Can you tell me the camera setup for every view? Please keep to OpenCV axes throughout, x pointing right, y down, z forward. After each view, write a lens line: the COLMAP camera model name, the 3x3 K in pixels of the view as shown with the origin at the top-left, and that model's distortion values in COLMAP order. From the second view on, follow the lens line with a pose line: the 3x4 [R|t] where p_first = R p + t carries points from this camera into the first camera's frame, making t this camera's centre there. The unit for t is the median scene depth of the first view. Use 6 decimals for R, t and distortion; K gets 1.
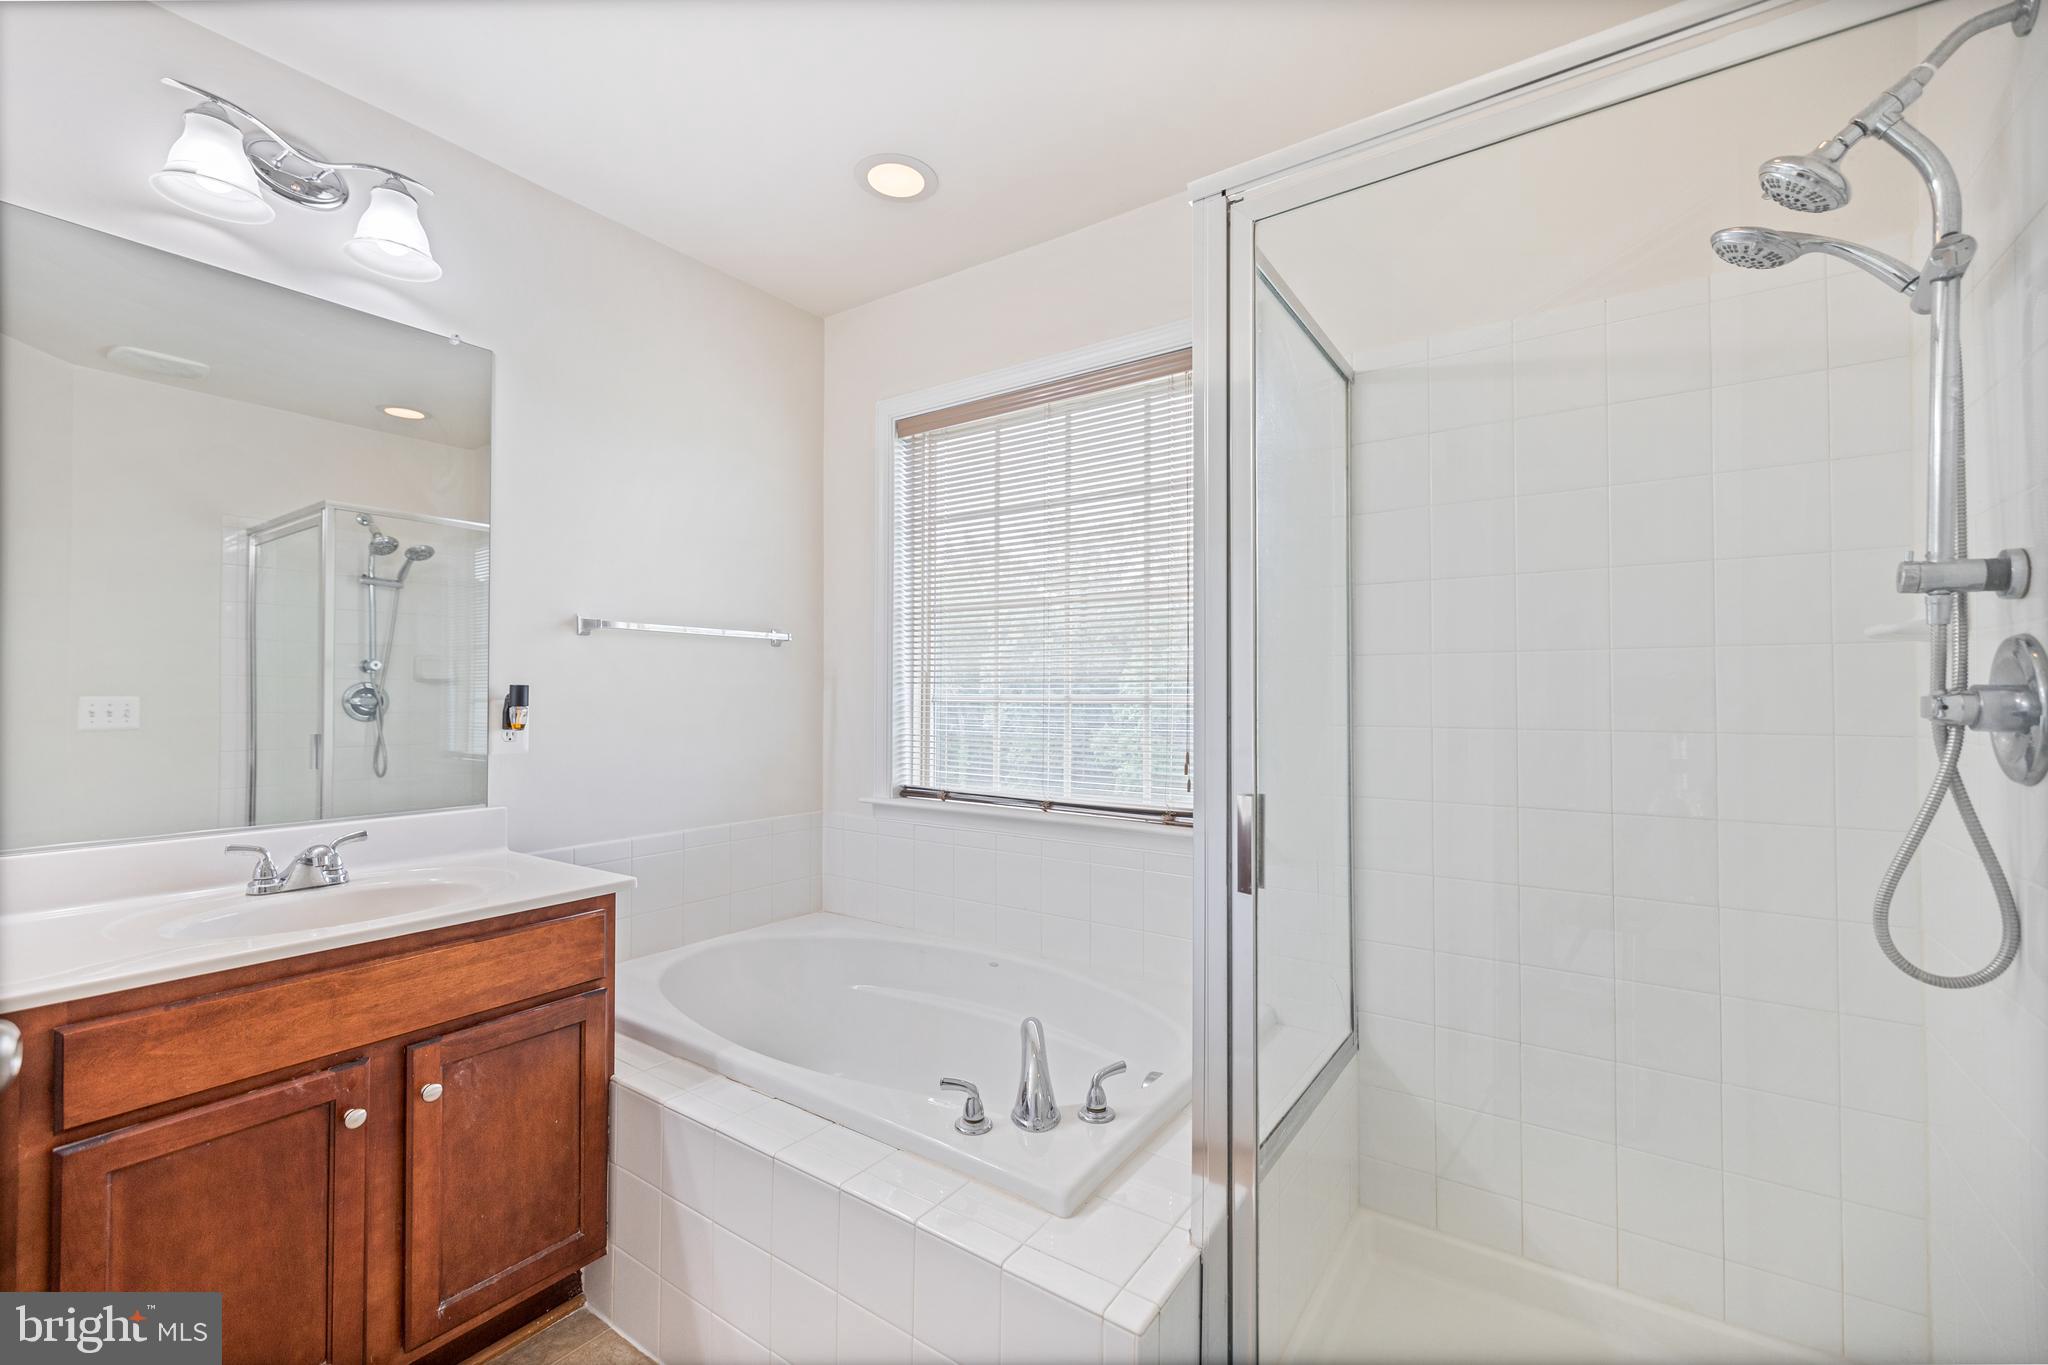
lens RADIAL K [[860.8, 0, 1025.7], [0, 860.8, 688.7], [0, 0, 1]] dist [-0.000424, 0.000541]
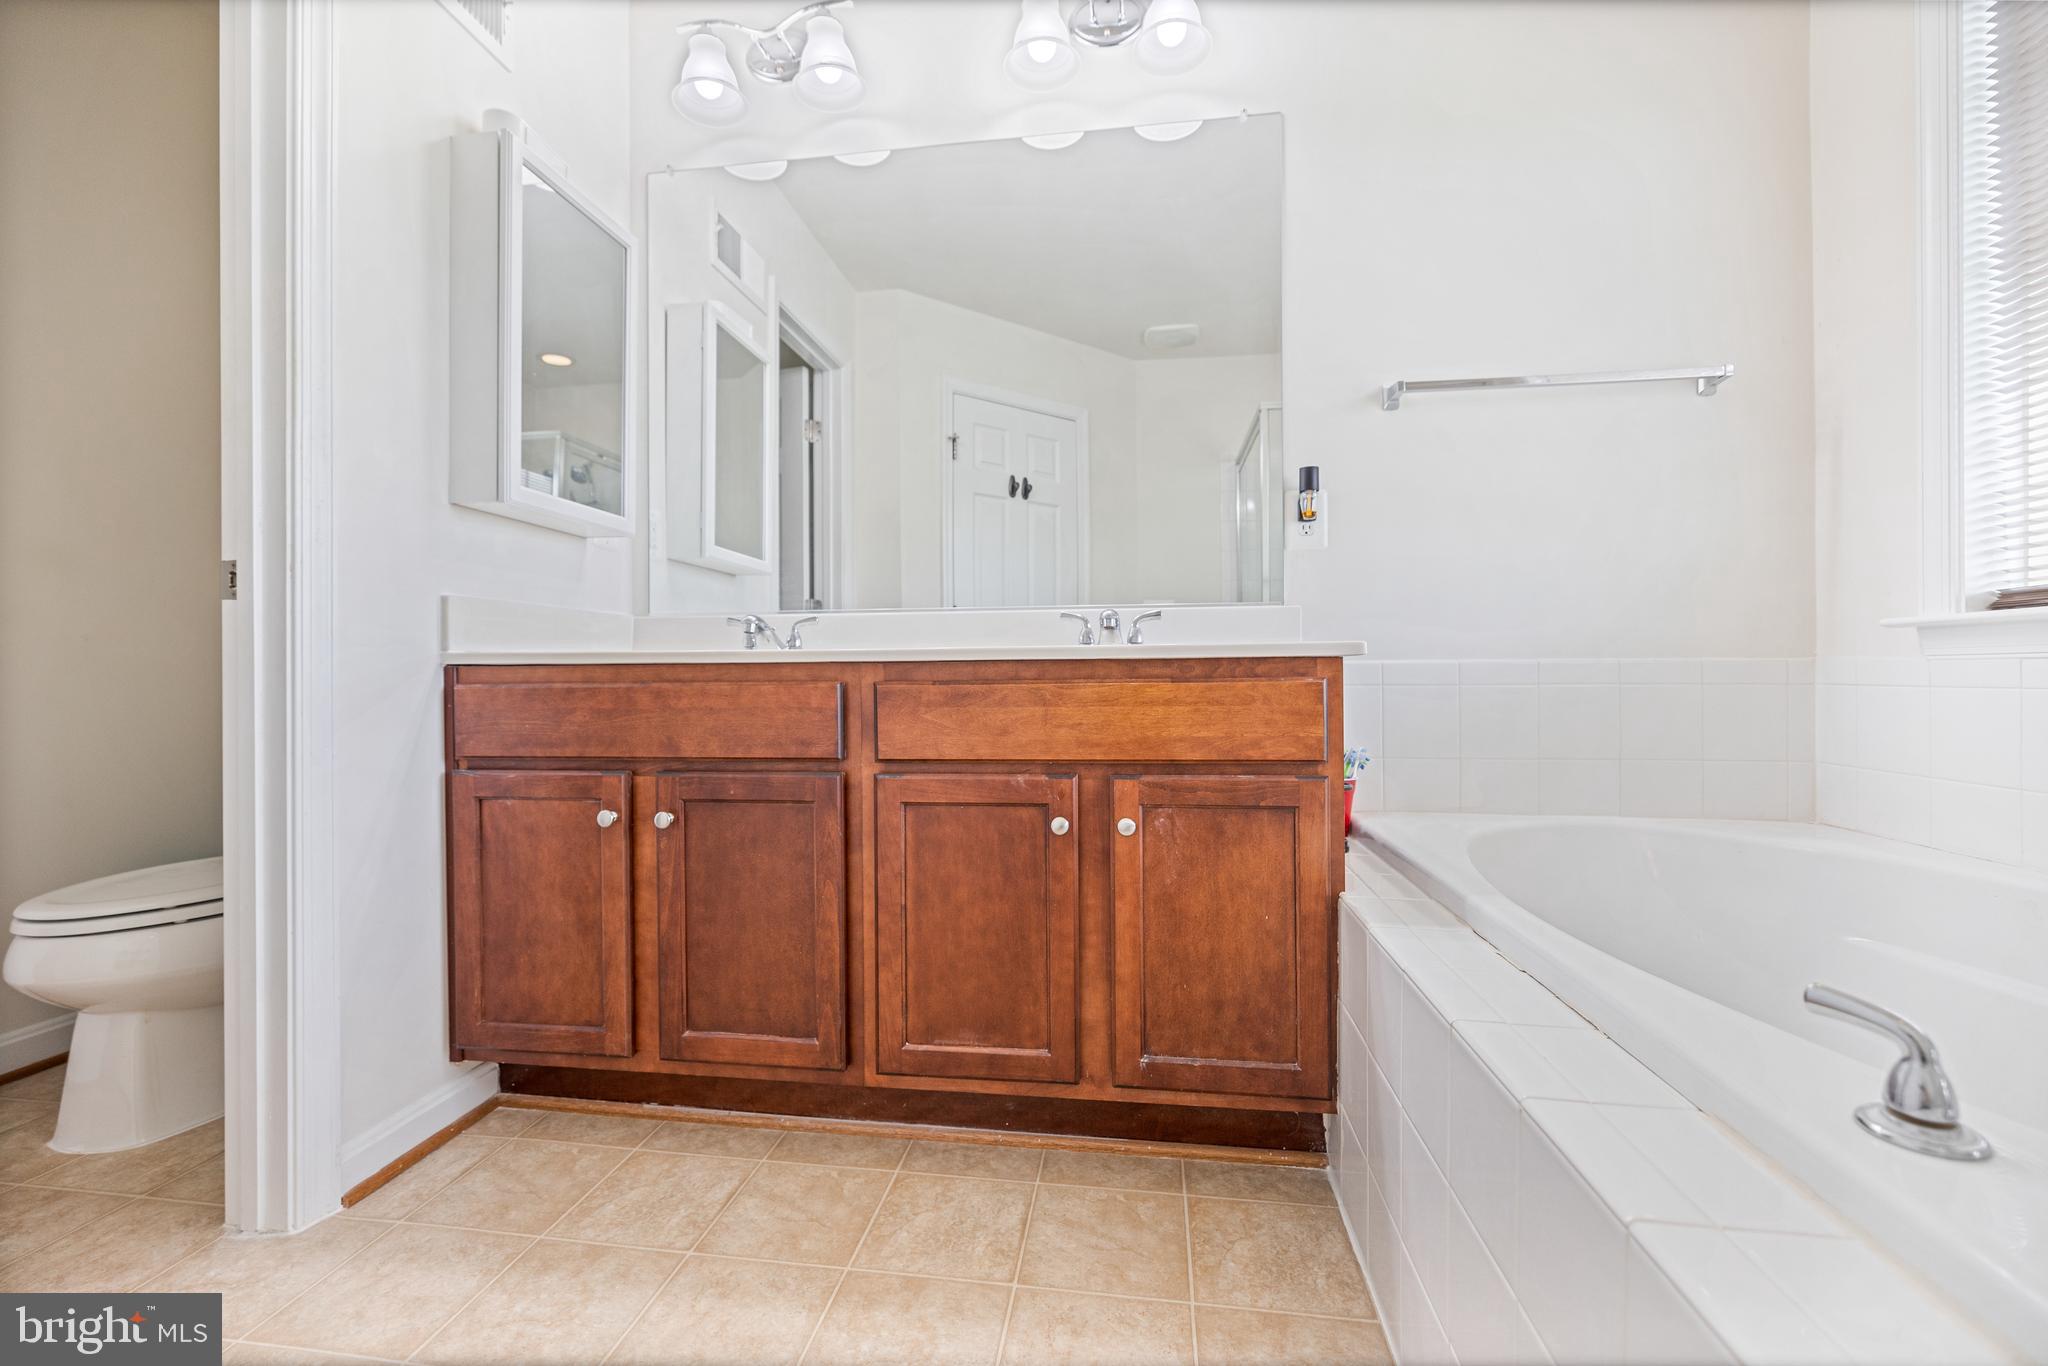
lens RADIAL K [[860.8, 0, 1023.5], [0, 860.8, 680.1], [0, 0, 1]] dist [-0.000424, 0.000541]
pose [[0.447691, -0.003195, -0.894183, 0.106098], [0.014750, 0.999884, 0.003812, 0.281083], [0.894067, -0.014895, 0.447686, 0.441179]]
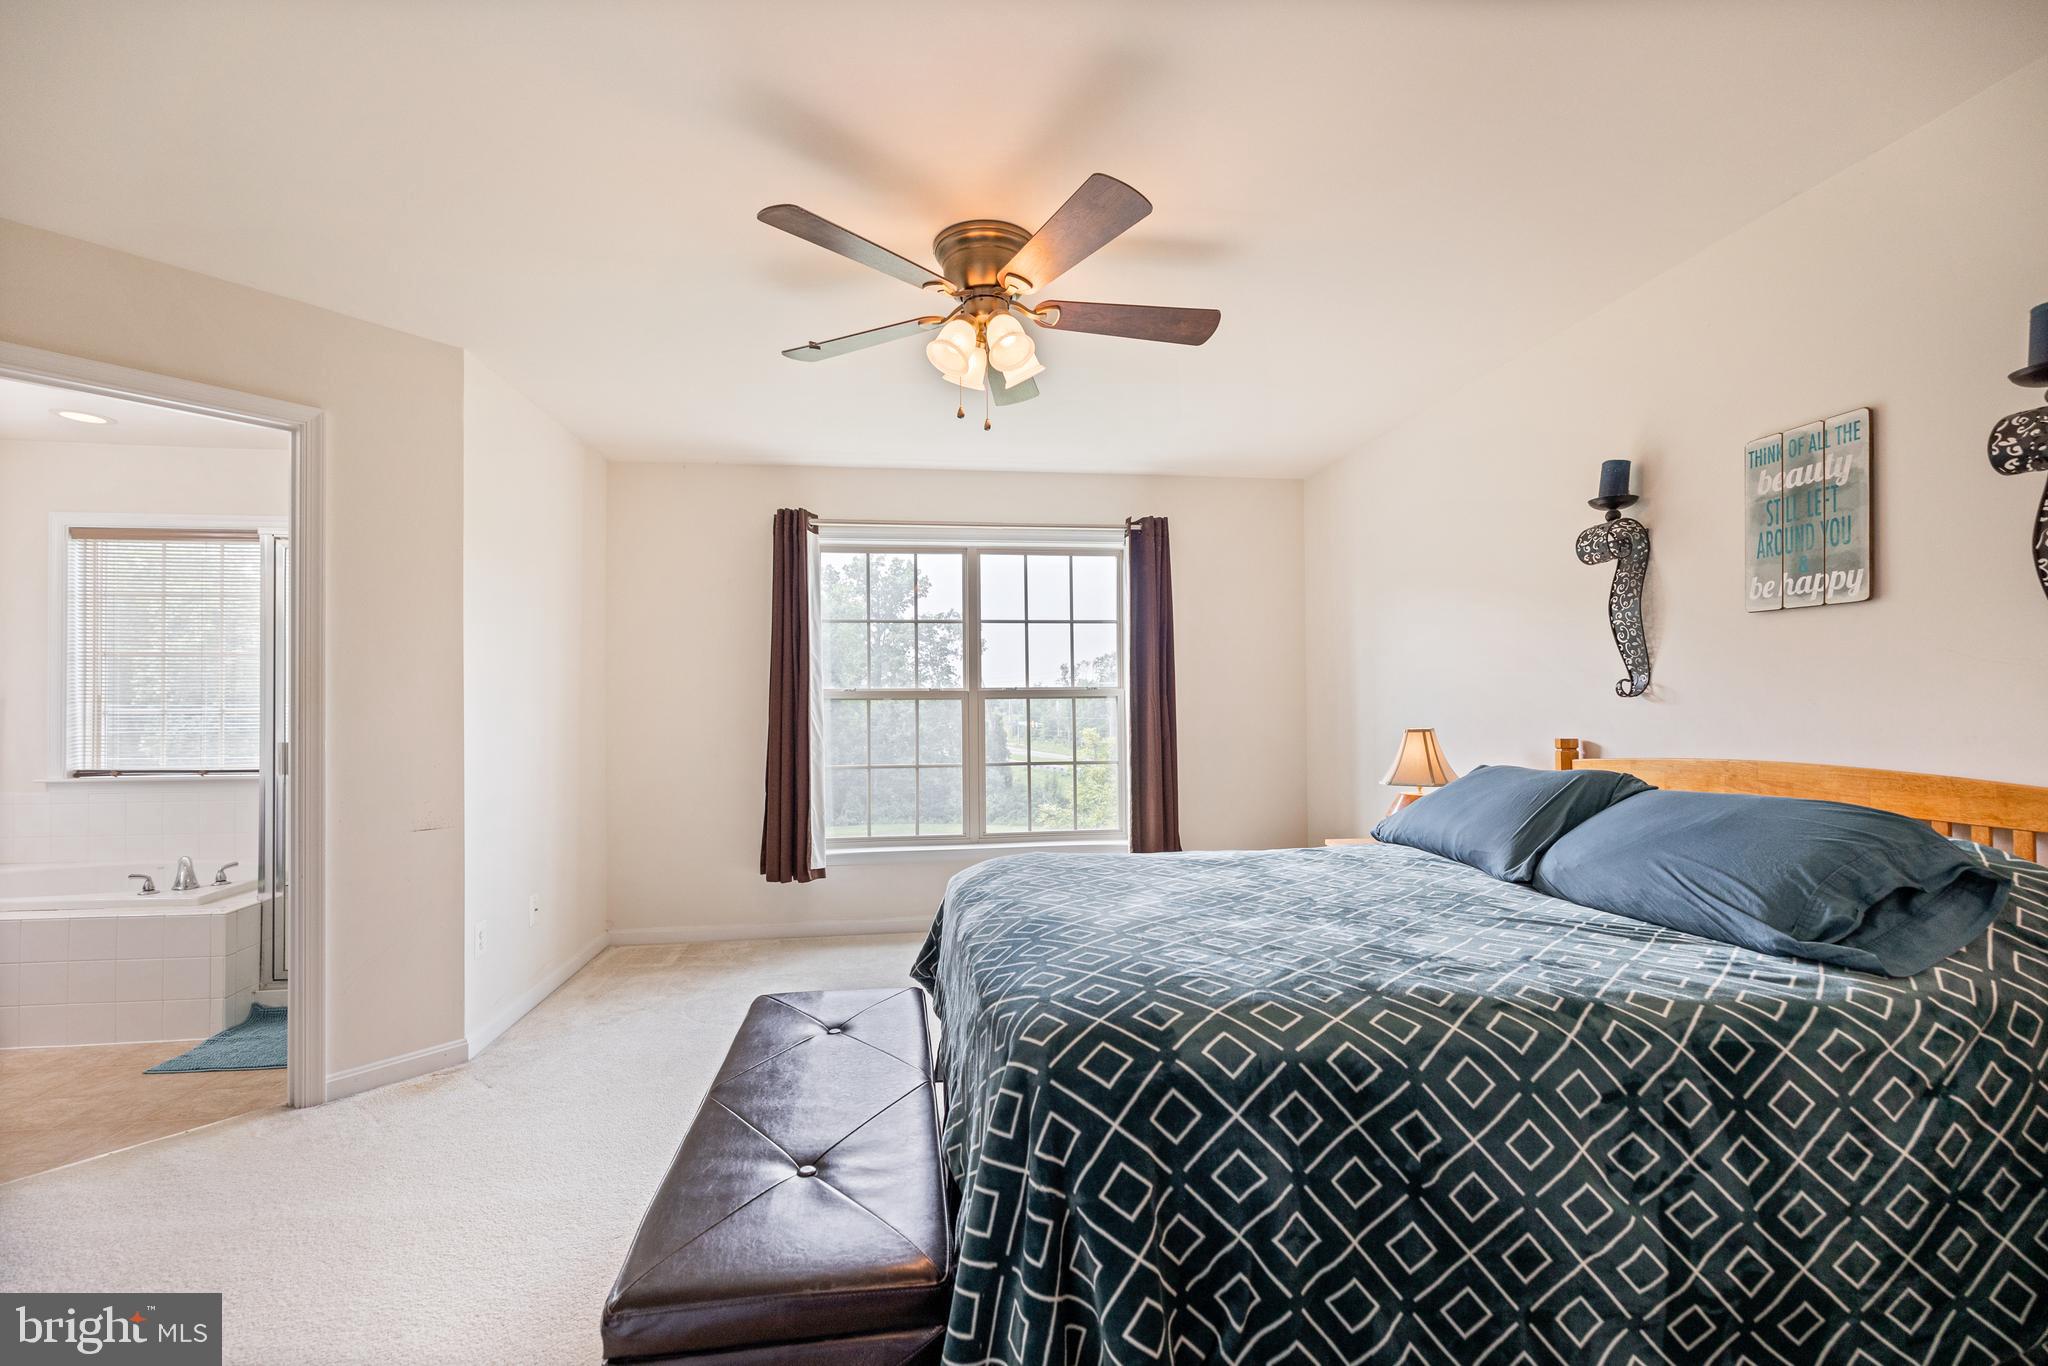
lens RADIAL K [[860.8, 0, 1021.0], [0, 860.8, 693.0], [0, 0, 1]] dist [-0.000424, 0.000541]
pose [[0.731731, 0.003060, 0.681587, 0.076511], [-0.000493, 0.999992, -0.003961, -0.031277], [-0.681594, 0.002562, 0.731726, -2.284363]]
